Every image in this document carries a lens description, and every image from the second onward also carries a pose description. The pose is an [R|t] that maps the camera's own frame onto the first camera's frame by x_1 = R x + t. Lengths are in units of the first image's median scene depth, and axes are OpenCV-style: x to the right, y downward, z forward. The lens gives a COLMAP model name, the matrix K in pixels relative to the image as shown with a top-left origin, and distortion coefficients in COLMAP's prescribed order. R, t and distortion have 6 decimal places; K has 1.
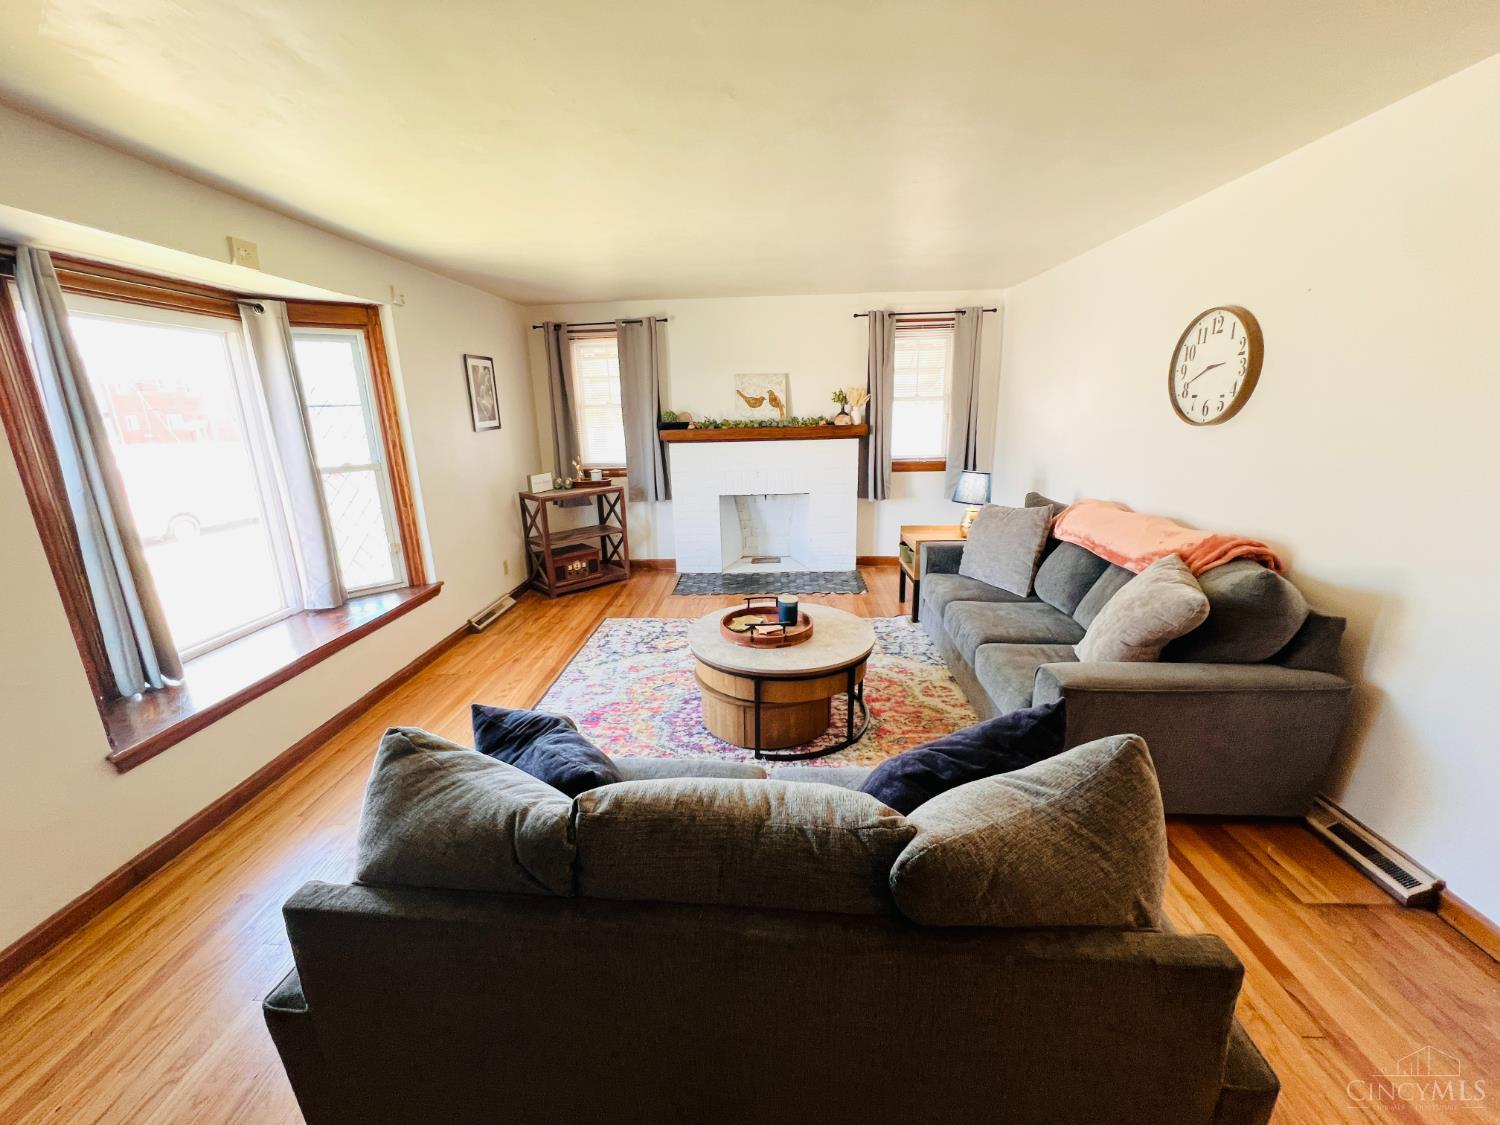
lens RADIAL K [[599.6, 0, 751.4], [0, 599.6, 562.5], [0, 0, 1]] dist [0.000377, -0.000291]
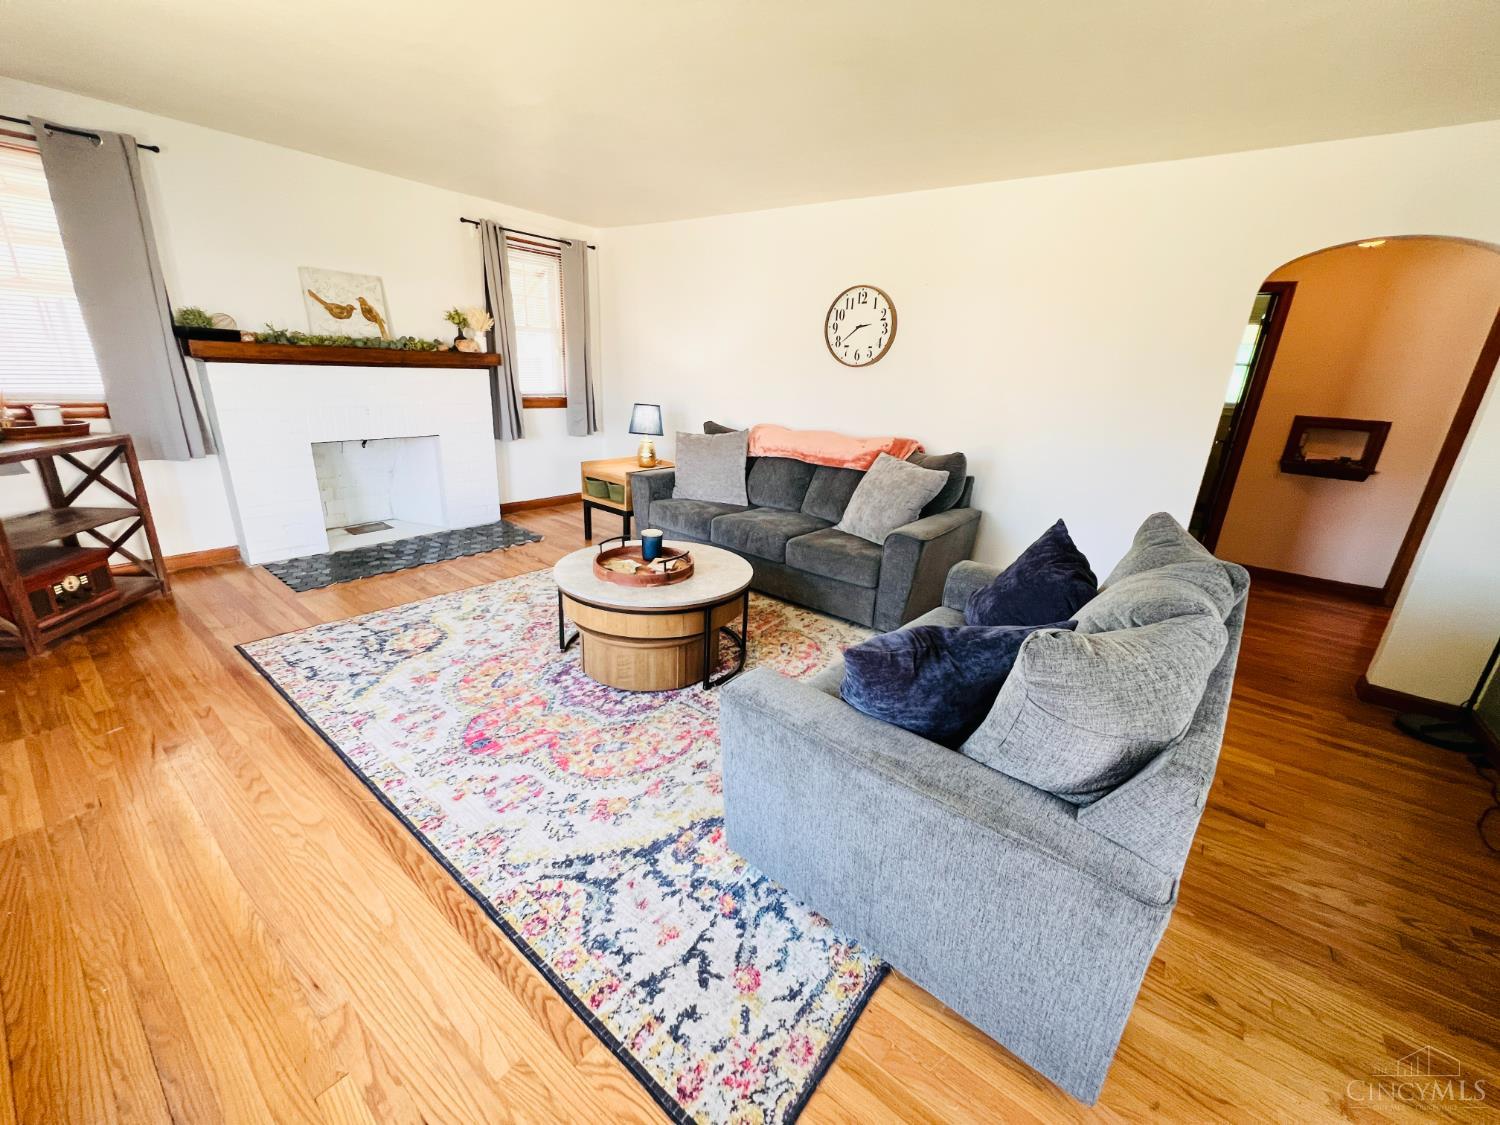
lens RADIAL K [[599.6, 0, 748.4], [0, 599.6, 561.3], [0, 0, 1]] dist [0.000377, -0.000291]
pose [[0.582576, -0.203429, 0.786907, -0.352993], [0.140978, 0.978787, 0.148662, -0.008830], [-0.800457, 0.024329, 0.598897, 0.180035]]
